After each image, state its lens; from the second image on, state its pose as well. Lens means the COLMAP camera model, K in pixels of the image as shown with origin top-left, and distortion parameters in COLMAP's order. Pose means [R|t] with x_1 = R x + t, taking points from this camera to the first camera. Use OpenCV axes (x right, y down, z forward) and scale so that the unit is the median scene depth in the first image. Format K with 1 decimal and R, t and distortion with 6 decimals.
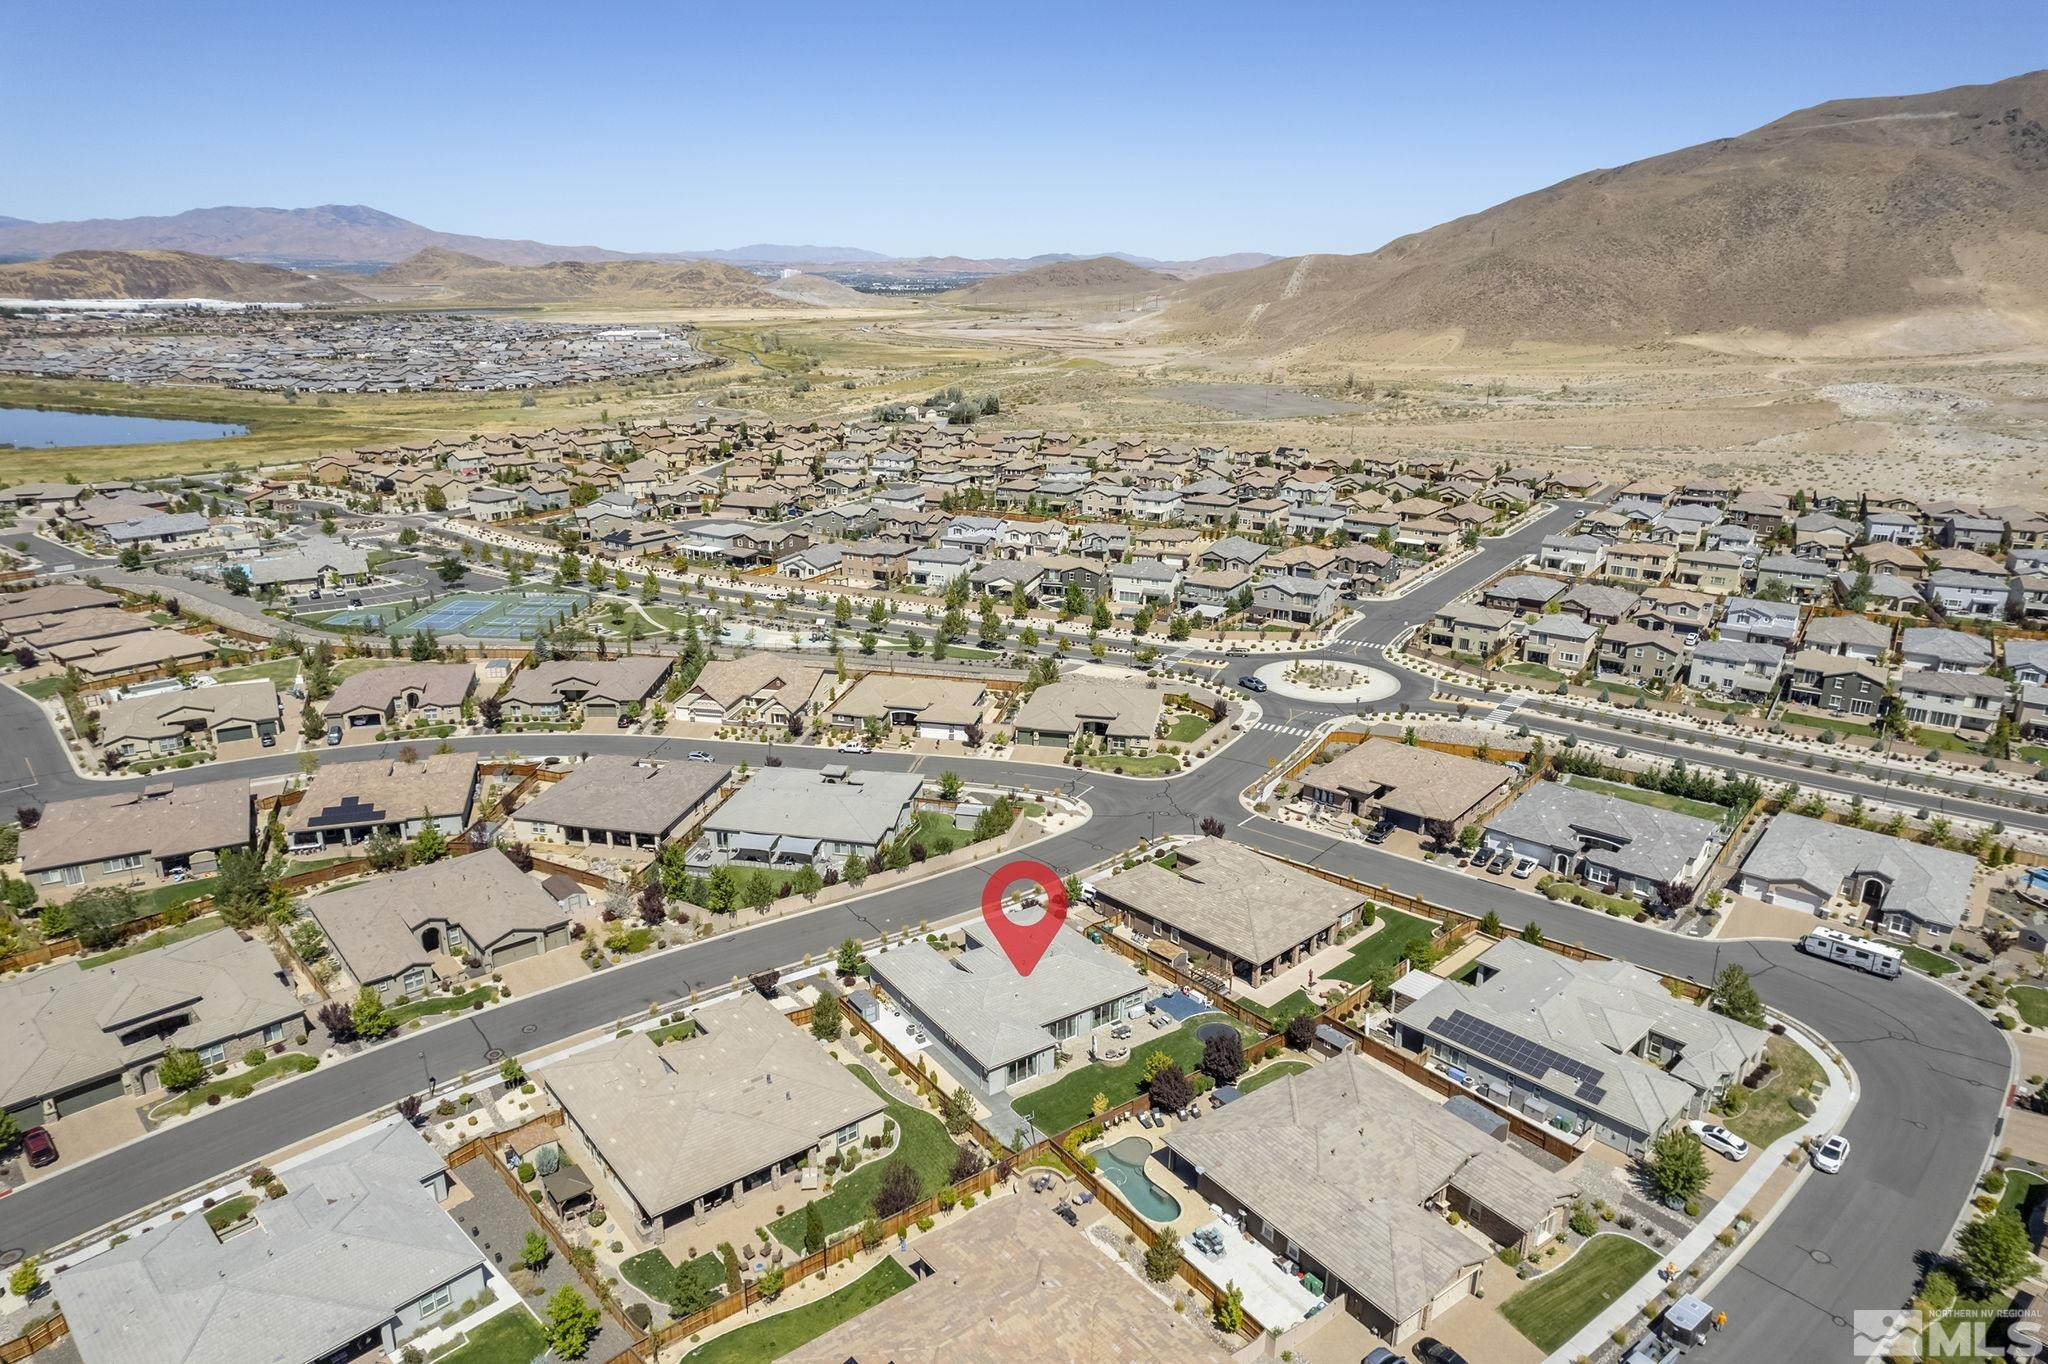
lens RADIAL K [[1305.1, 0, 1032.7], [0, 1305.1, 684.3], [0, 0, 1]] dist [-0.081740, 0.093217]
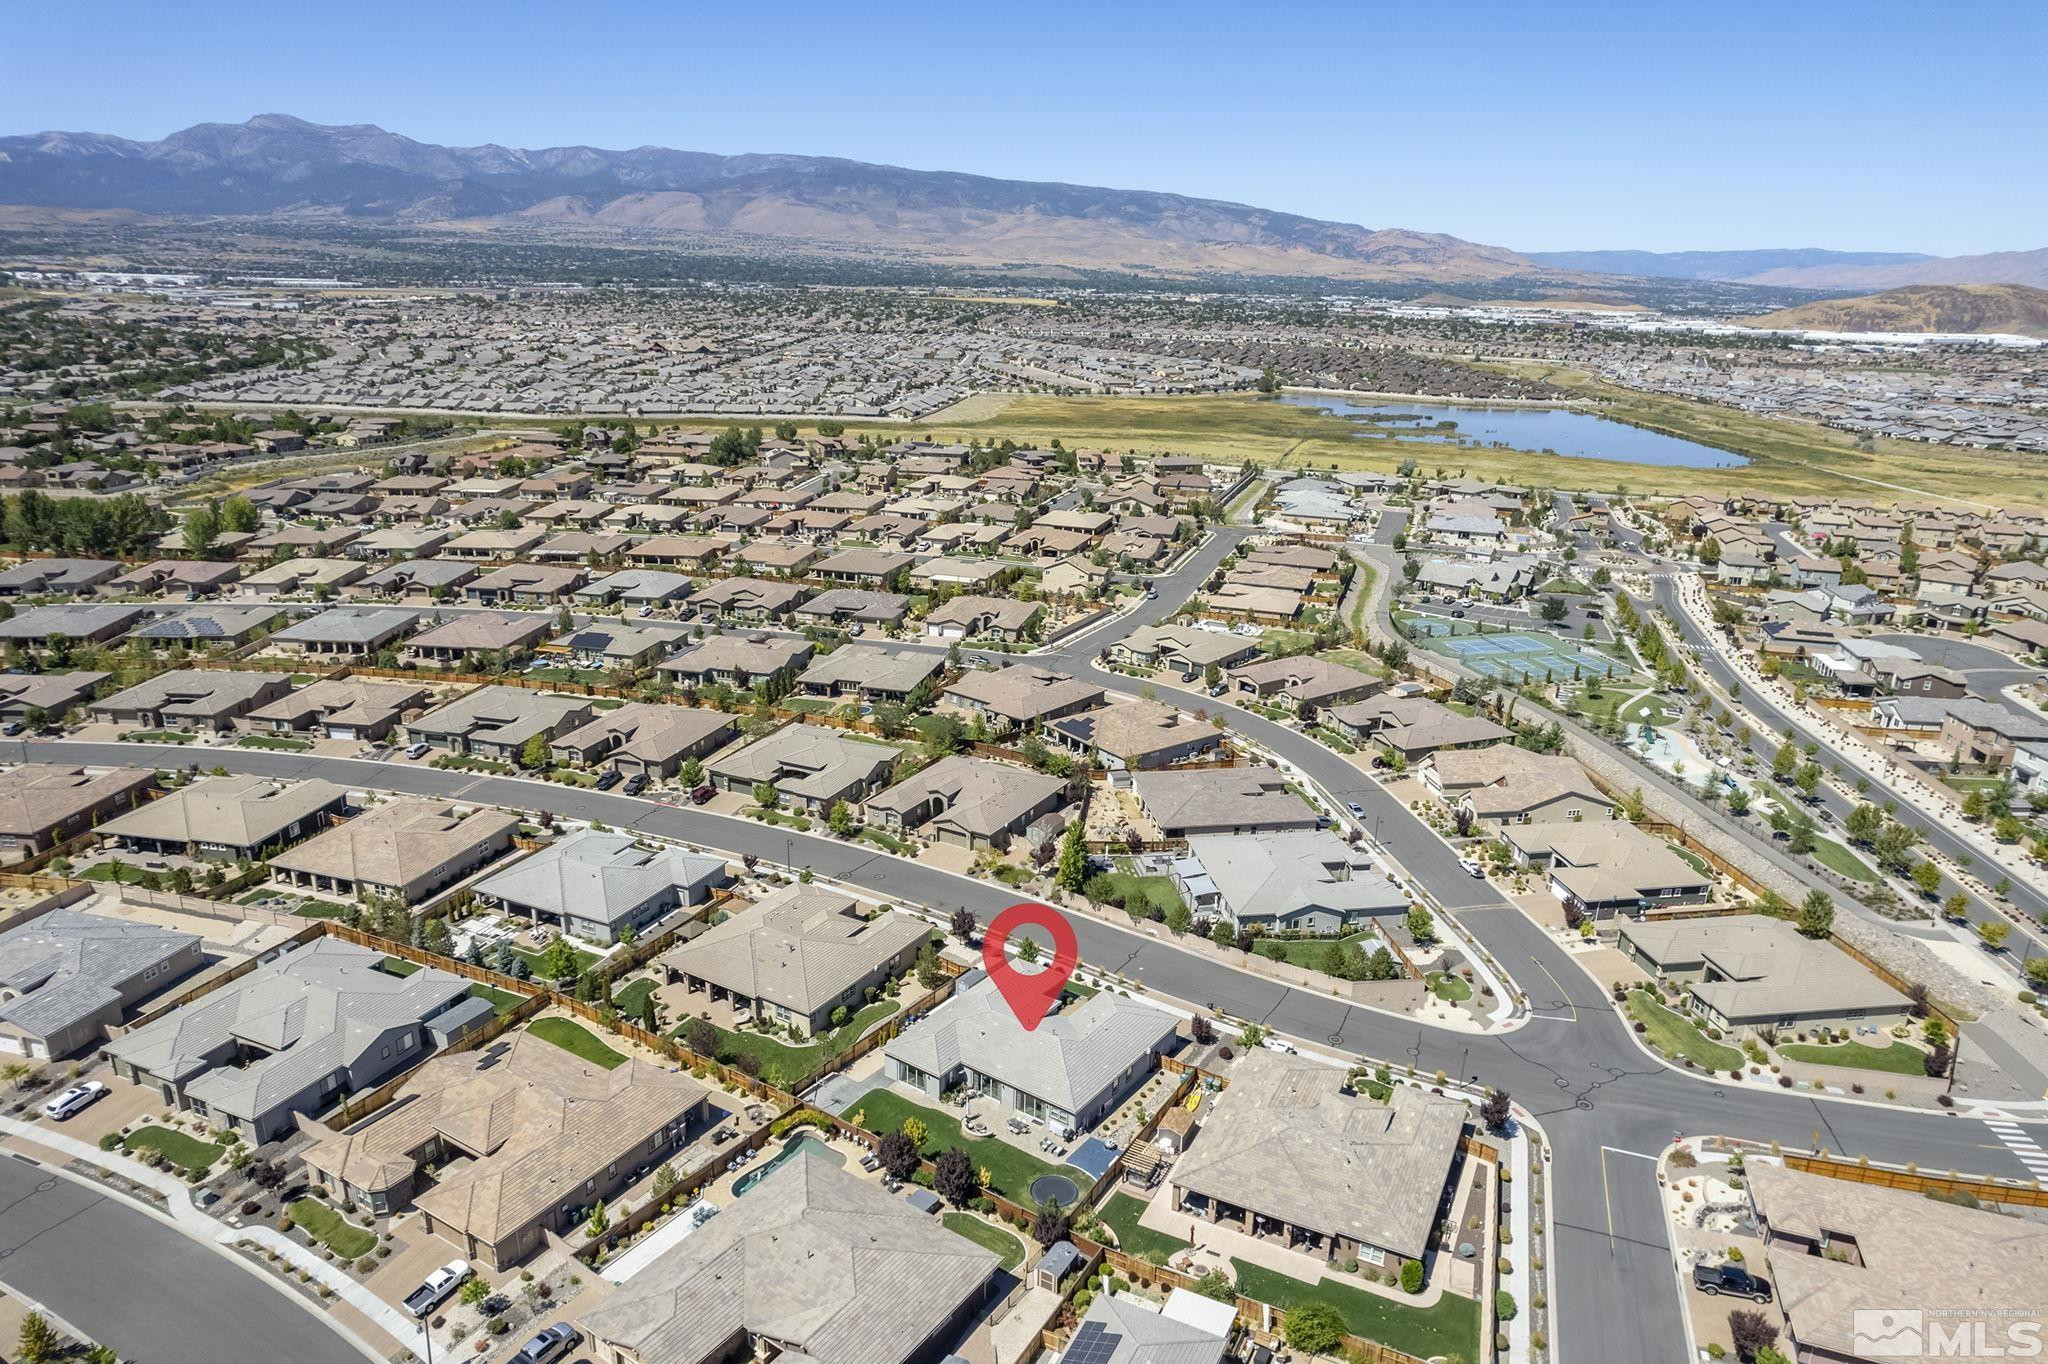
lens RADIAL K [[1305.1, 0, 1032.7], [0, 1305.1, 684.3], [0, 0, 1]] dist [-0.081740, 0.093217]
pose [[0.339371, 0.281437, -0.897564, 0.762442], [-0.301680, 0.936353, 0.179533, -0.199896], [0.890964, 0.209849, 0.402675, 0.483921]]
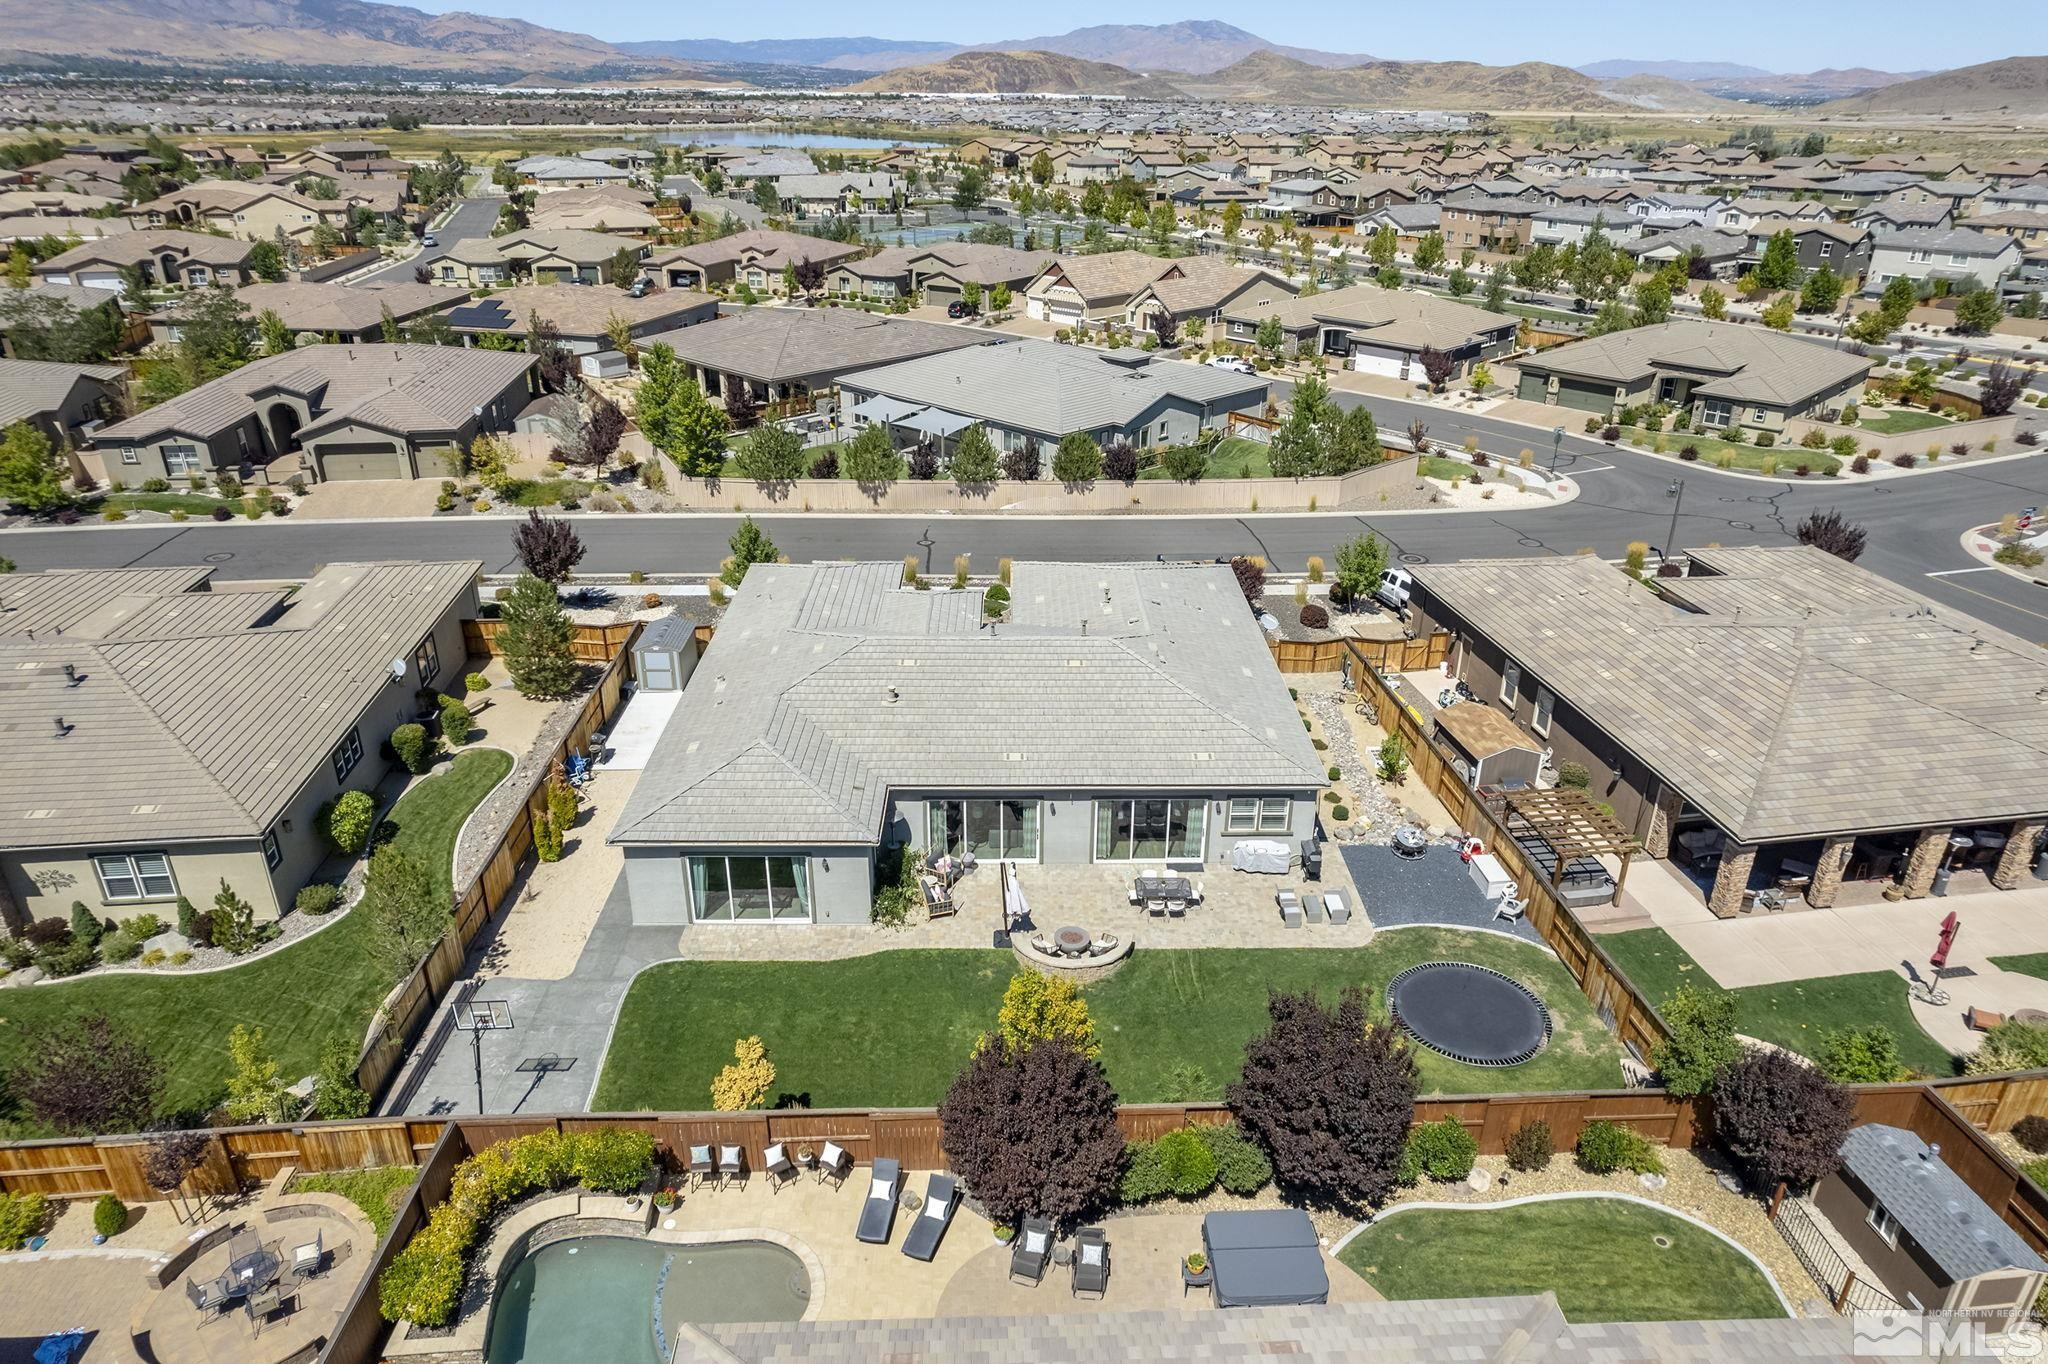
lens RADIAL K [[1305.1, 0, 1032.7], [0, 1305.1, 684.3], [0, 0, 1]] dist [-0.081740, 0.093217]
pose [[0.833462, 0.229718, -0.502564, 0.167959], [-0.166733, 0.971650, 0.167620, 0.151710], [0.526822, -0.055911, 0.848135, 0.637651]]
